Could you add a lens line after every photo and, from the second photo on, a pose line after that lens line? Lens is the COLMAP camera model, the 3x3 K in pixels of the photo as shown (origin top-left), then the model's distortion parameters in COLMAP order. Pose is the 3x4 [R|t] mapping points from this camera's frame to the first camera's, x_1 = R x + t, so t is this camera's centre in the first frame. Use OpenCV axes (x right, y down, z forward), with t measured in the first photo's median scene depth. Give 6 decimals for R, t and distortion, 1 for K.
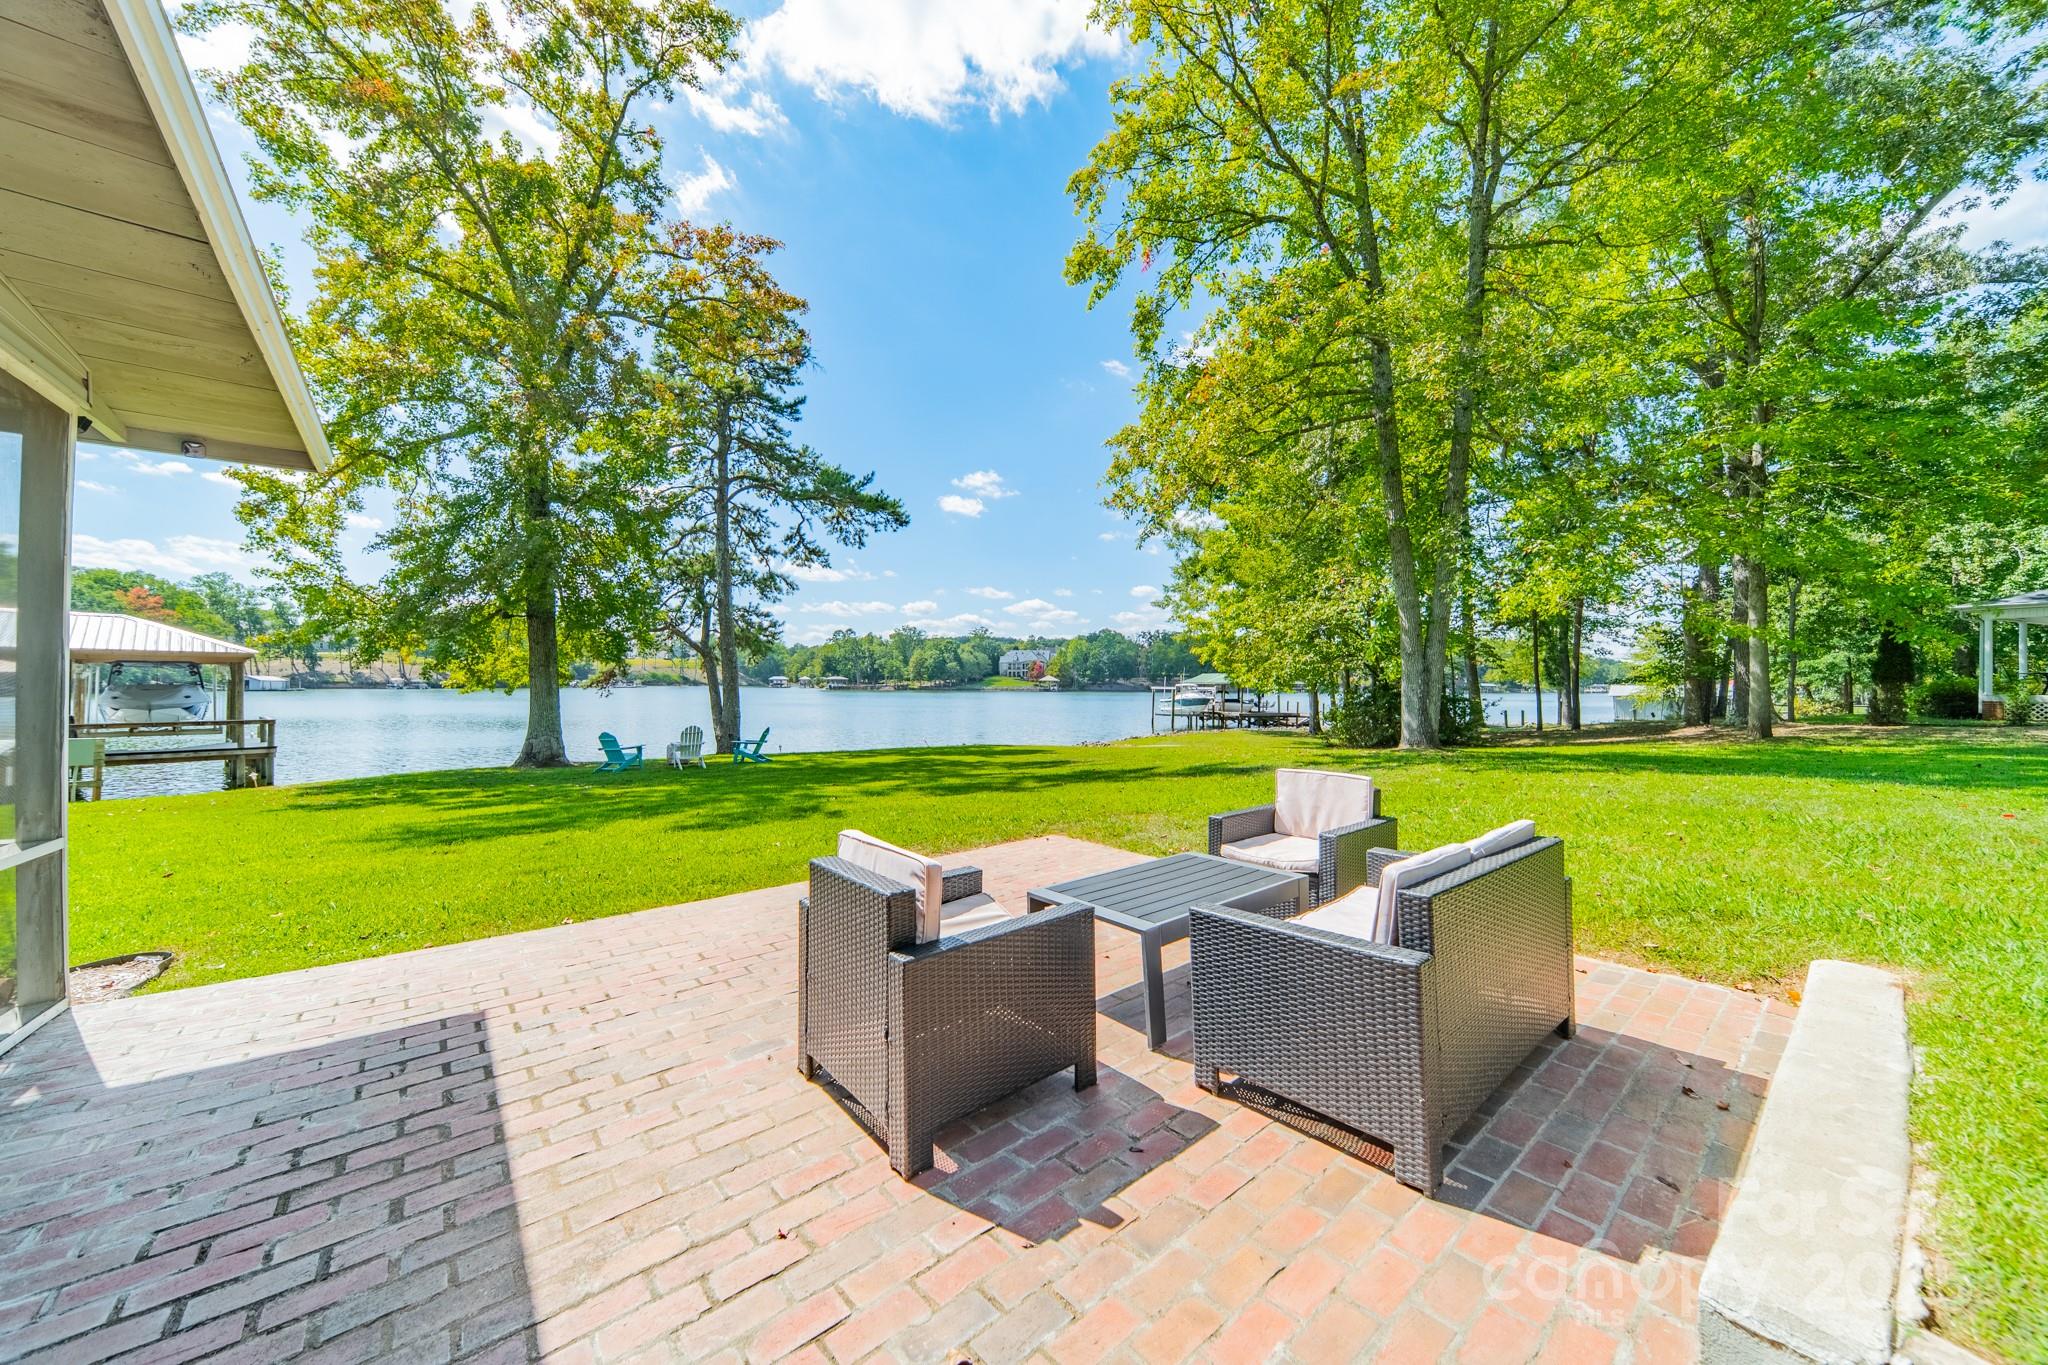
lens RADIAL K [[713.6, 0, 1032.8], [0, 713.6, 681.0], [0, 0, 1]] dist [0.002370, 0.000002]
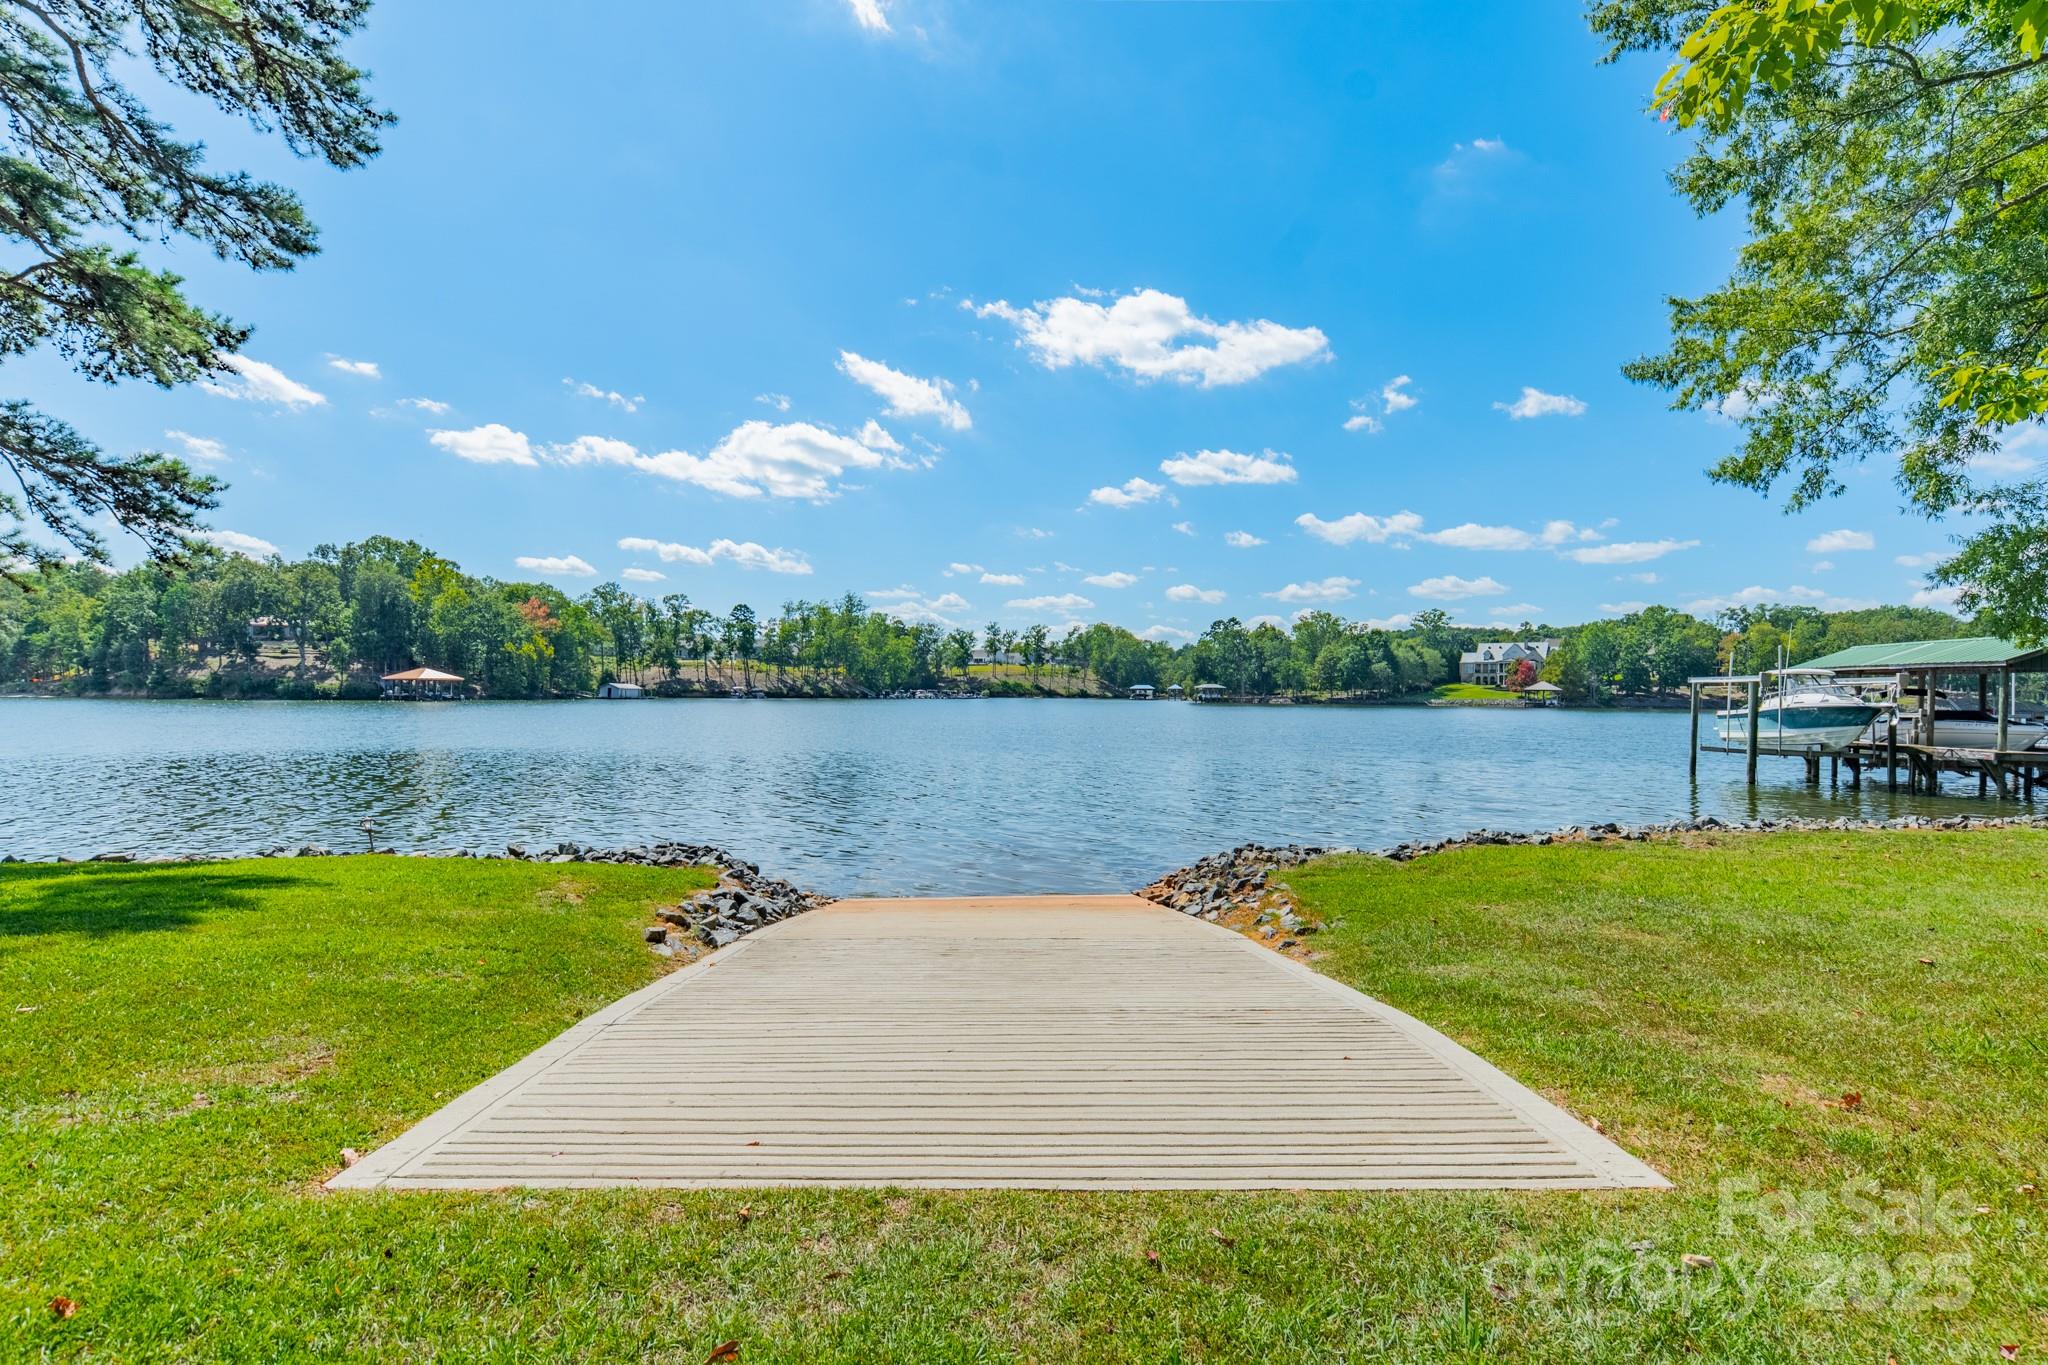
lens RADIAL K [[948.4, 0, 1033.2], [0, 948.4, 684.8], [0, 0, 1]] dist [-0.020337, 0.000011]
pose [[0.882267, -0.002799, -0.470740, 0.091956], [-0.001604, 0.999959, -0.008953, 0.017273], [0.470746, 0.008654, 0.882226, 0.380933]]
